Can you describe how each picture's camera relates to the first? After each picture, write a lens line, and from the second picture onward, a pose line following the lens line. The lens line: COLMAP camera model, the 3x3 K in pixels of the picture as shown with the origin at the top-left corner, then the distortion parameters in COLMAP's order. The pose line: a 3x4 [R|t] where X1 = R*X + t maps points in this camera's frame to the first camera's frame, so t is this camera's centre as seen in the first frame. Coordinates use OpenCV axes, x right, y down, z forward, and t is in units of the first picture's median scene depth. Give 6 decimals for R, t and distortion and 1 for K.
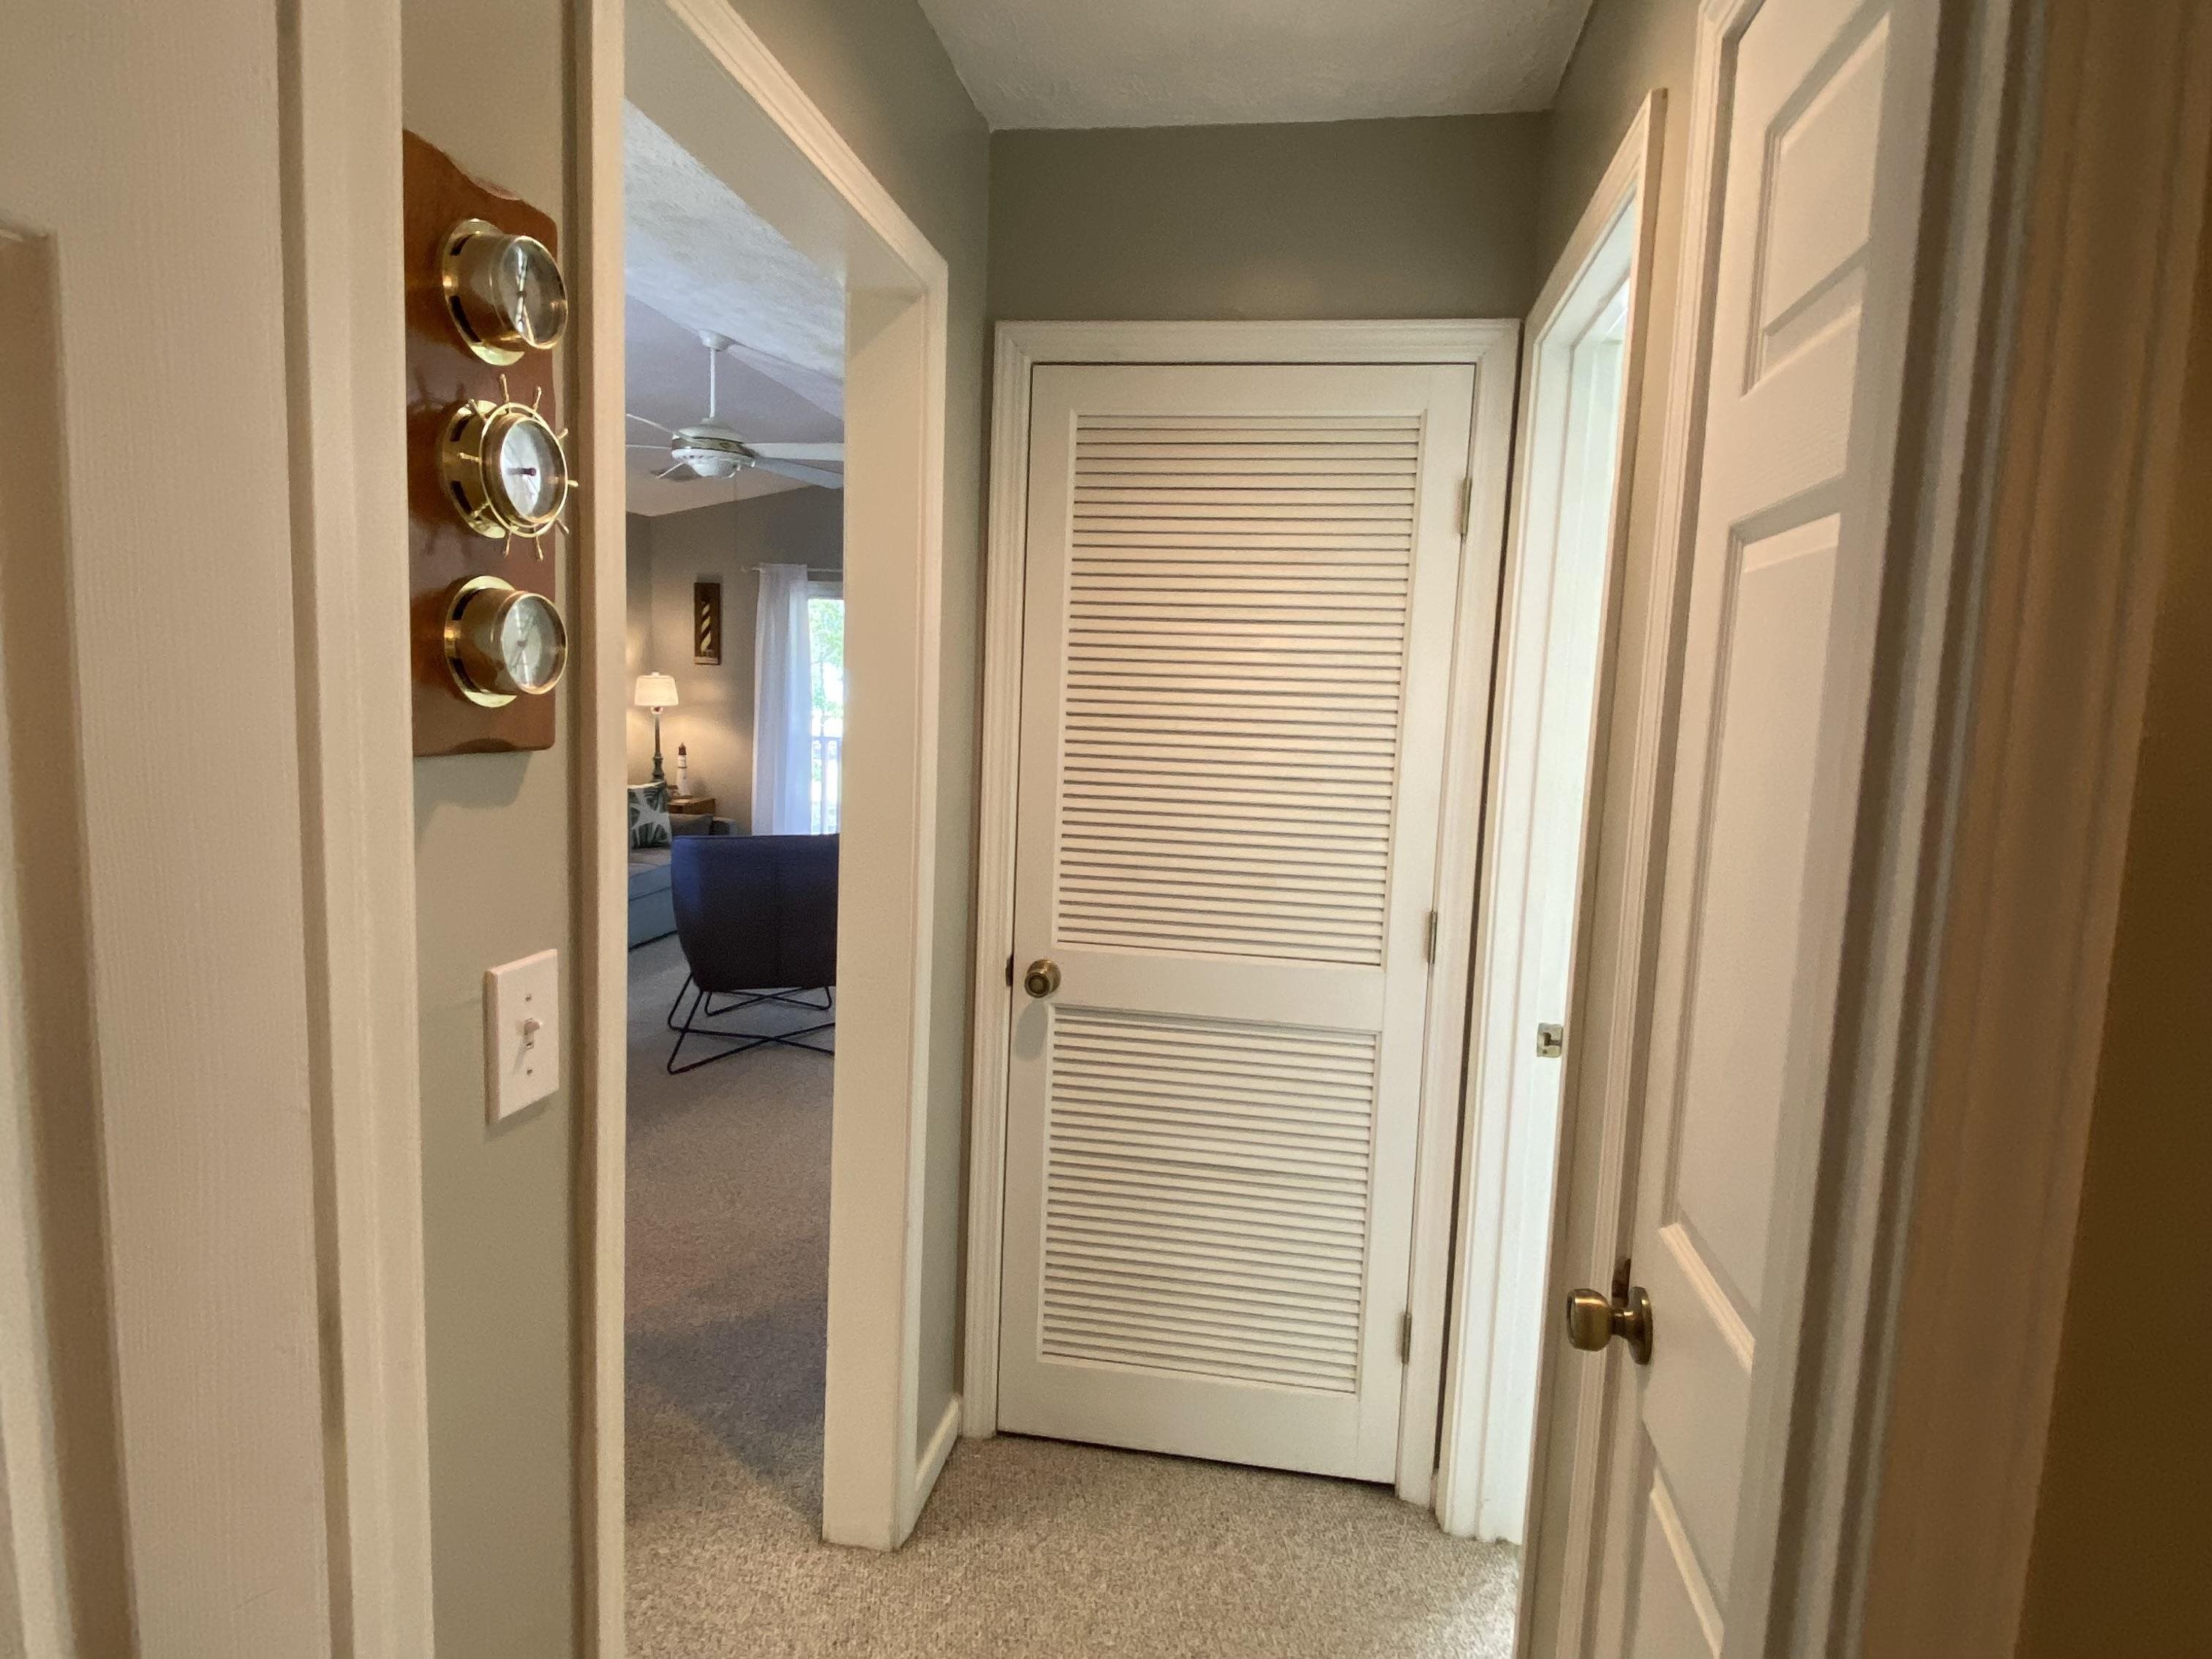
lens RADIAL K [[1196.2, 0, 1107.6], [0, 1196.2, 819.6], [0, 0, 1]] dist [-0.021403, -0.001320]
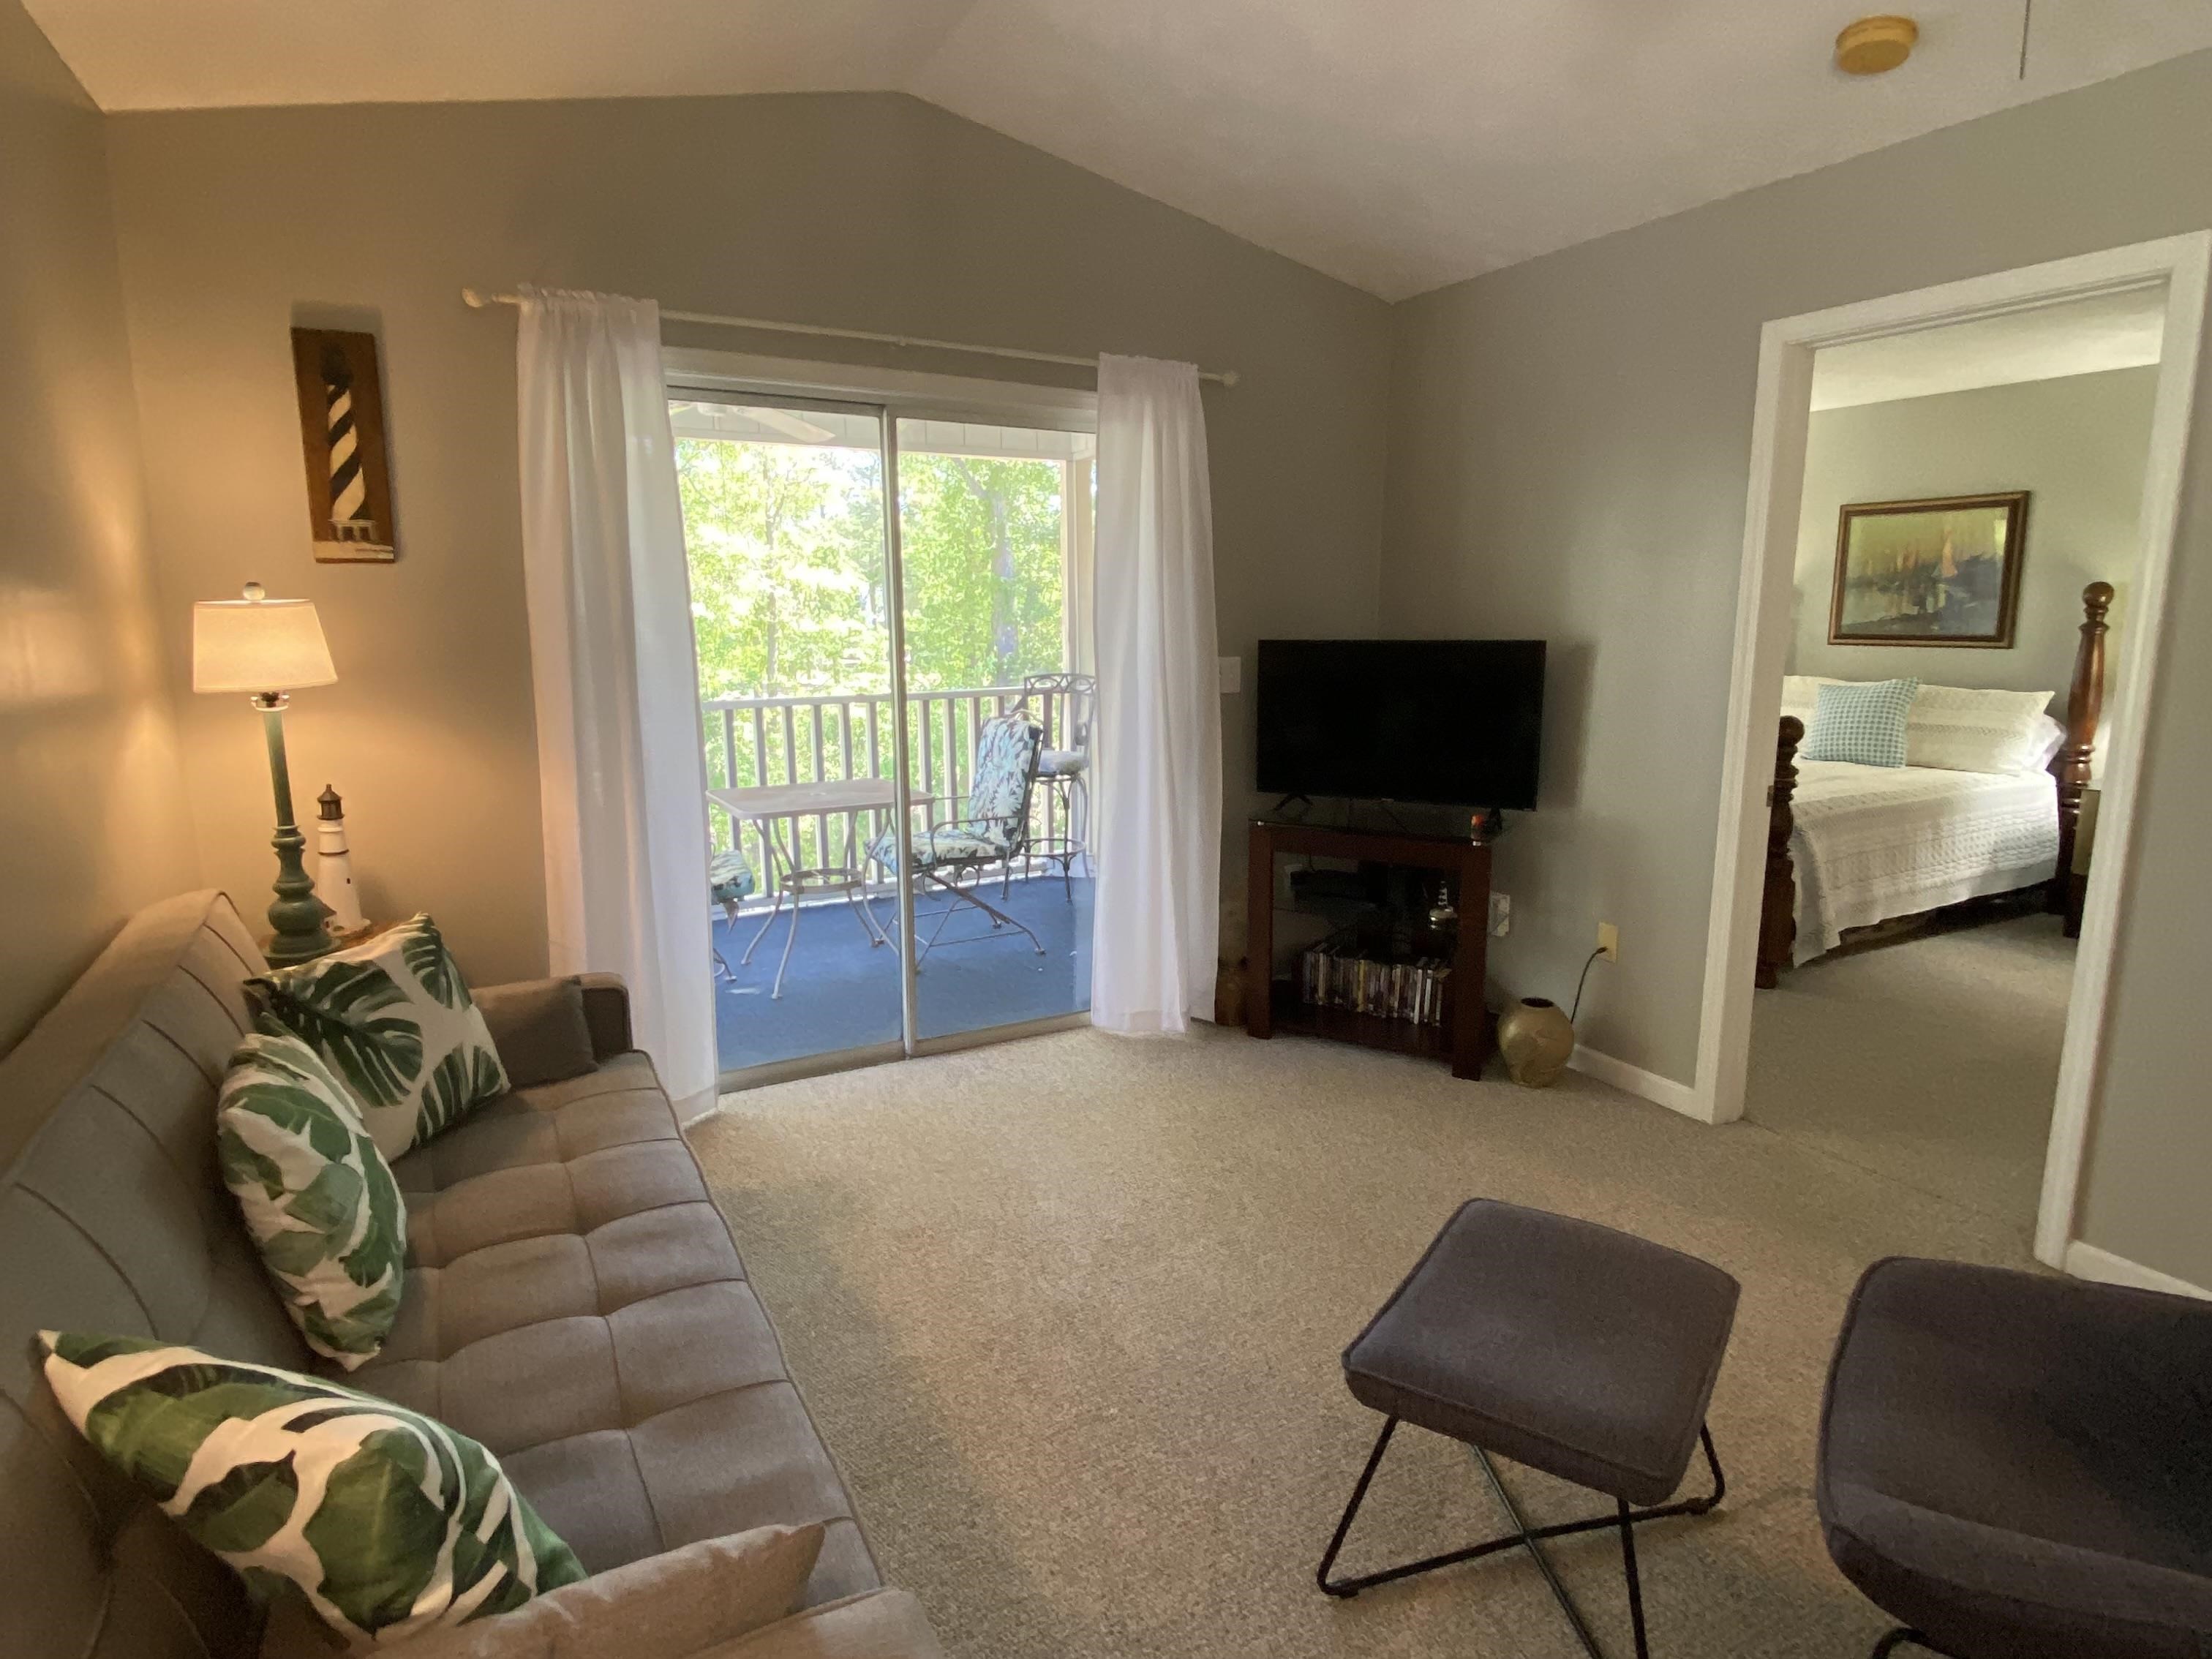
lens RADIAL K [[1196.2, 0, 1107.6], [0, 1196.2, 819.6], [0, 0, 1]] dist [-0.021403, -0.001320]
pose [[0.775672, -0.155801, 0.611603, -0.397622], [0.099319, 0.987110, 0.125496, -0.076229], [-0.623272, -0.036600, 0.781148, 0.579488]]
